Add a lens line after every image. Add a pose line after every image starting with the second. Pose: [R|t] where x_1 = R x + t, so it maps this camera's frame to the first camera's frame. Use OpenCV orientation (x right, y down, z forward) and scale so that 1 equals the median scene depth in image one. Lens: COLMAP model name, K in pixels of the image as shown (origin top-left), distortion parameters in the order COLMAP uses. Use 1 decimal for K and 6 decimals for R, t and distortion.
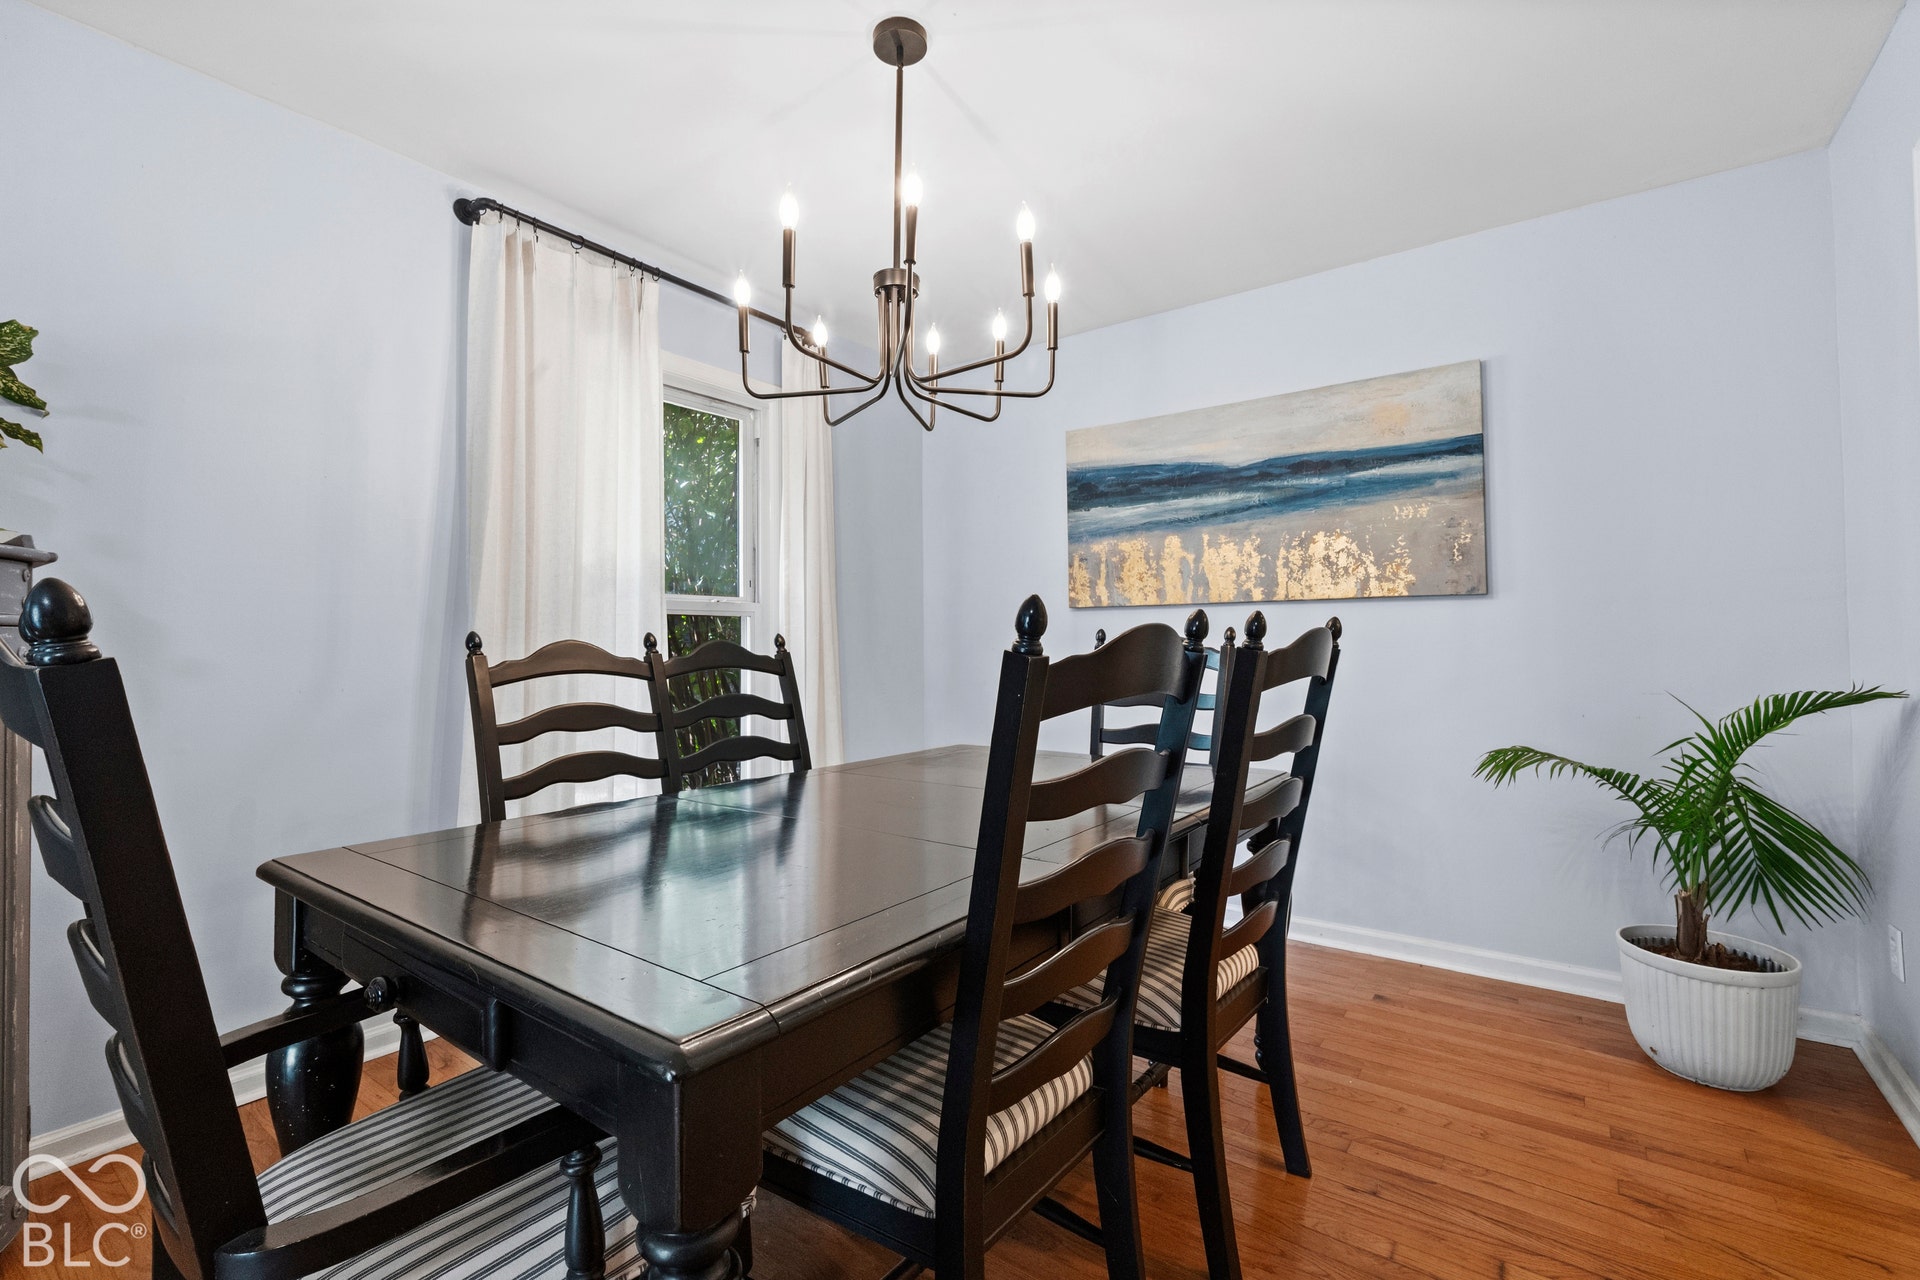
lens RADIAL K [[801.3, 0, 975.8], [0, 801.3, 623.5], [0, 0, 1]] dist [-0.001884, 0.000945]
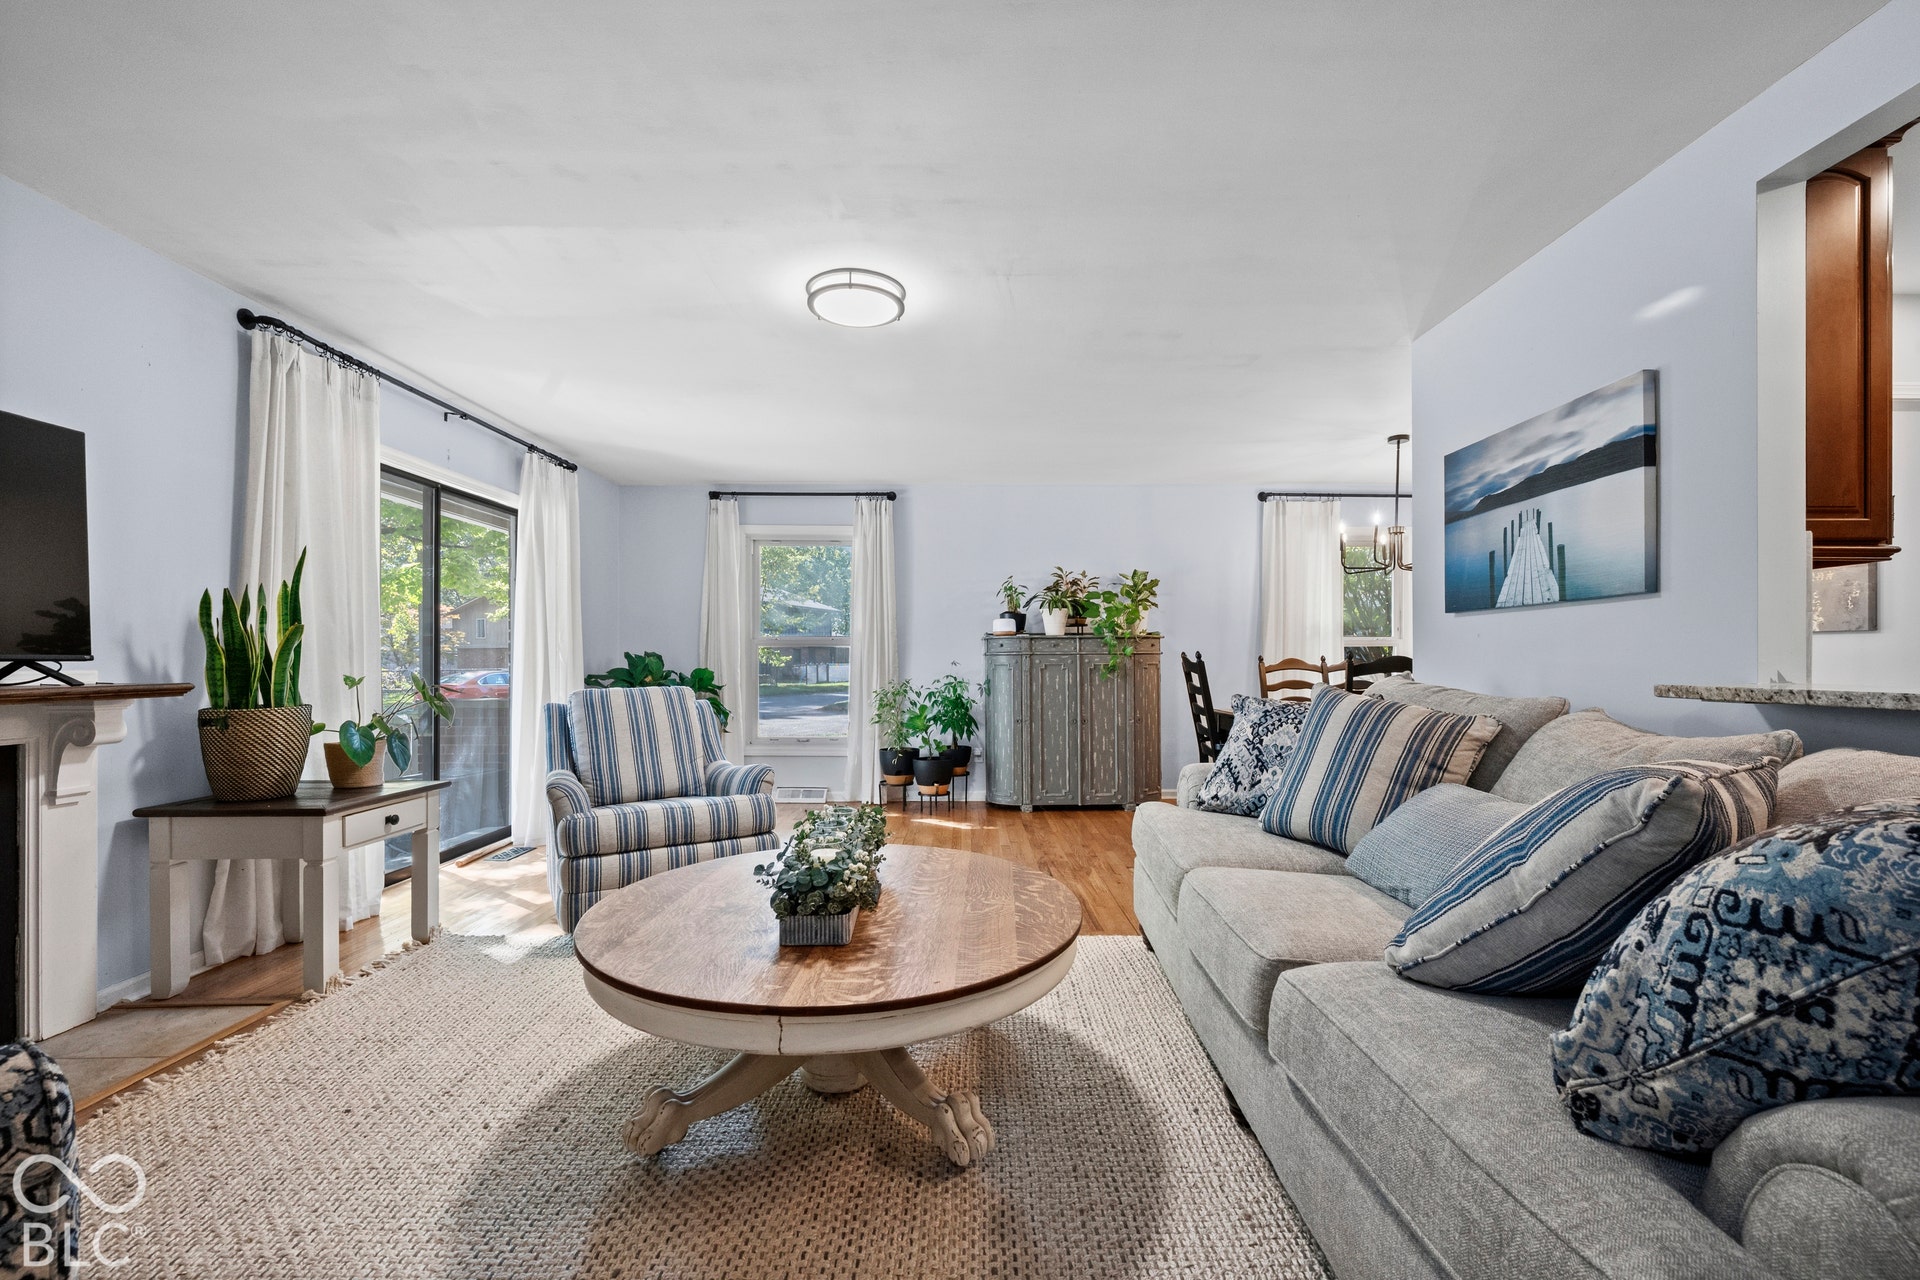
lens RADIAL K [[801.3, 0, 956.0], [0, 801.3, 659.8], [0, 0, 1]] dist [-0.001884, 0.000945]
pose [[0.576412, 0.009262, -0.817107, 0.796550], [0.012179, 0.999727, 0.019923, -0.032371], [0.817069, -0.021435, 0.576142, -1.155614]]
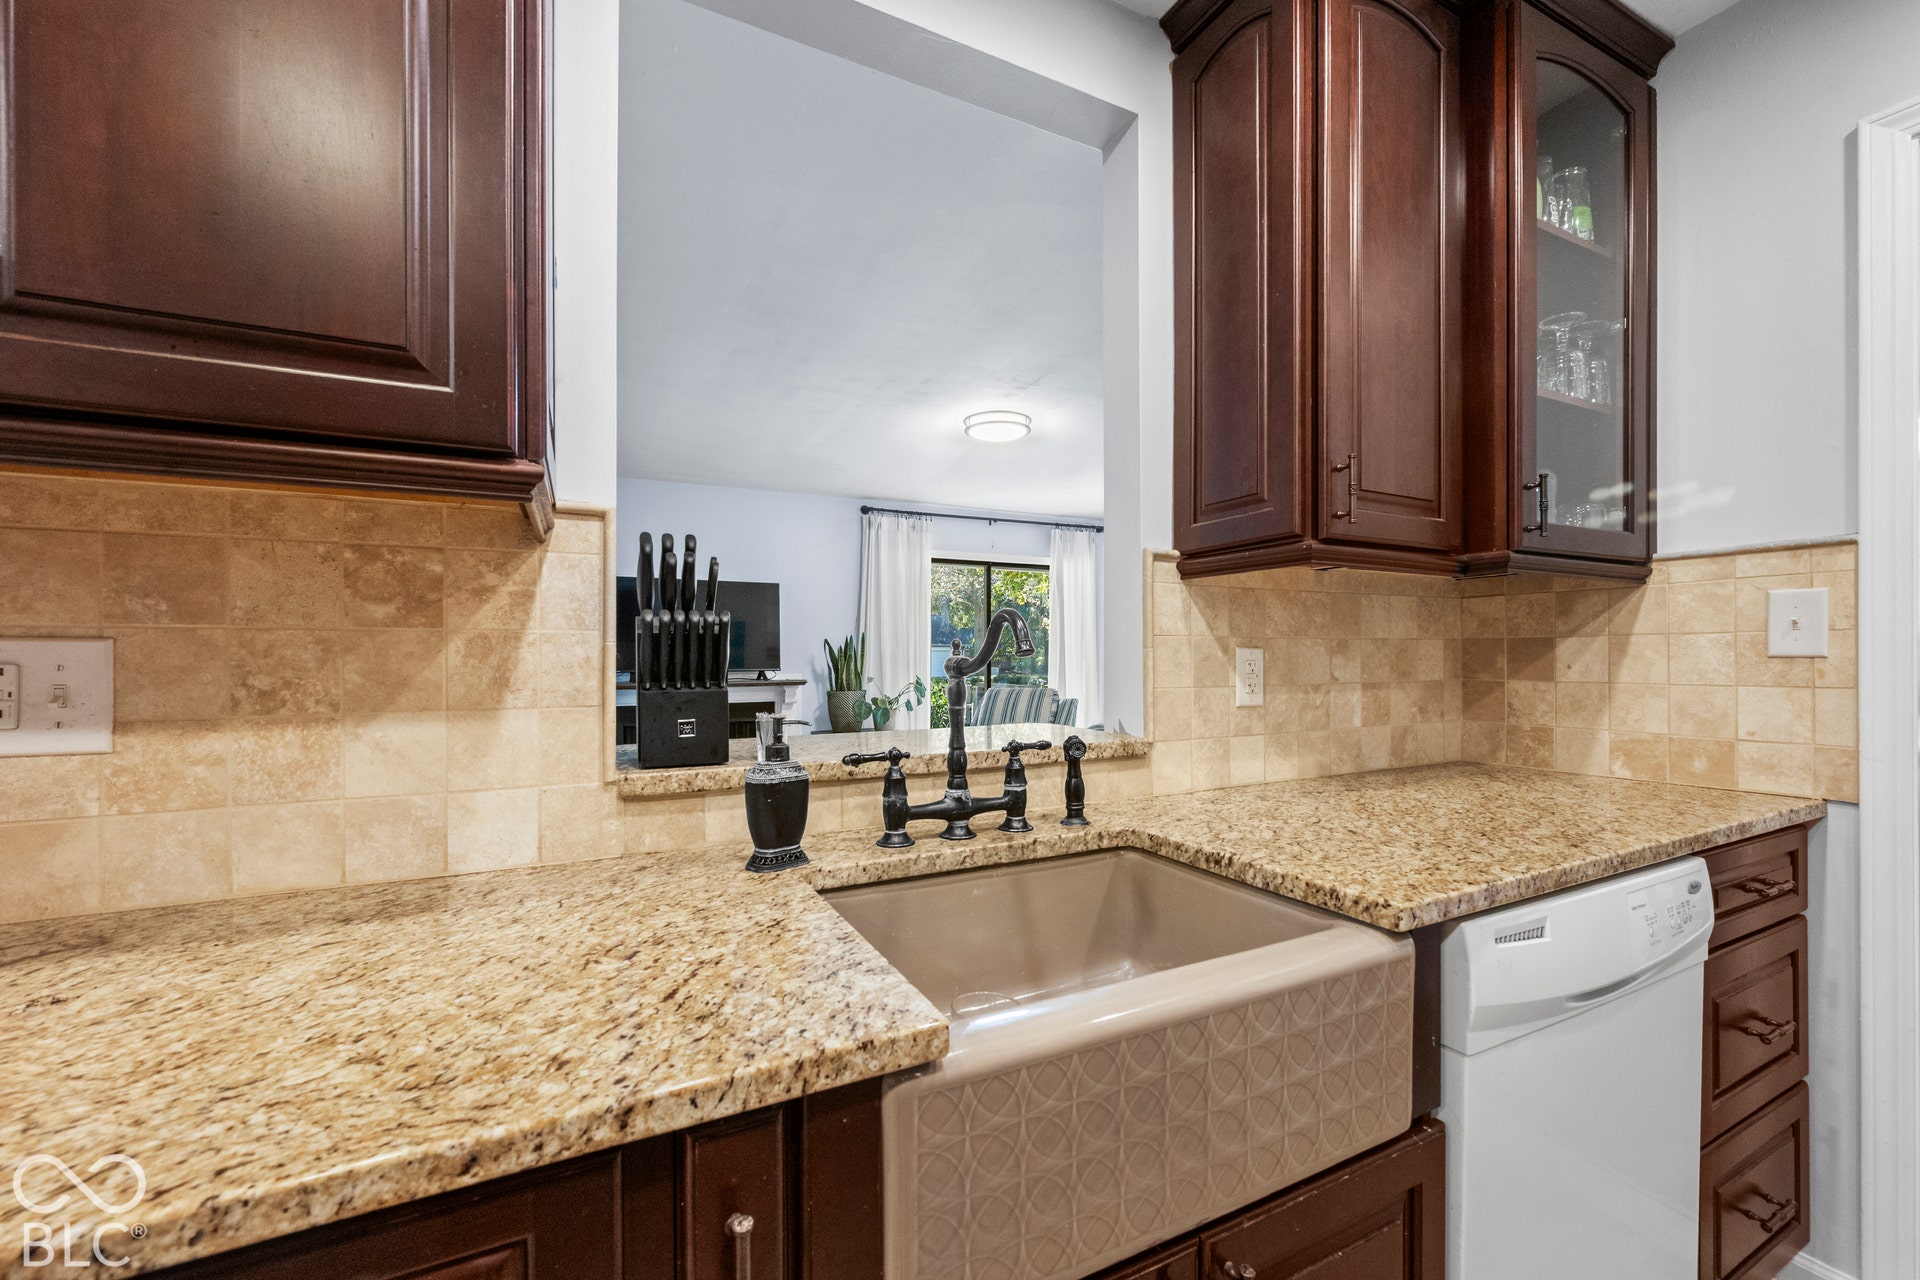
lens RADIAL K [[801.3, 0, 965.6], [0, 801.3, 650.8], [0, 0, 1]] dist [-0.001884, 0.000945]
pose [[-0.445442, 0.008632, -0.895269, 1.290672], [0.024447, 0.999698, -0.002524, -0.060678], [0.894977, -0.023011, -0.445518, -0.044351]]
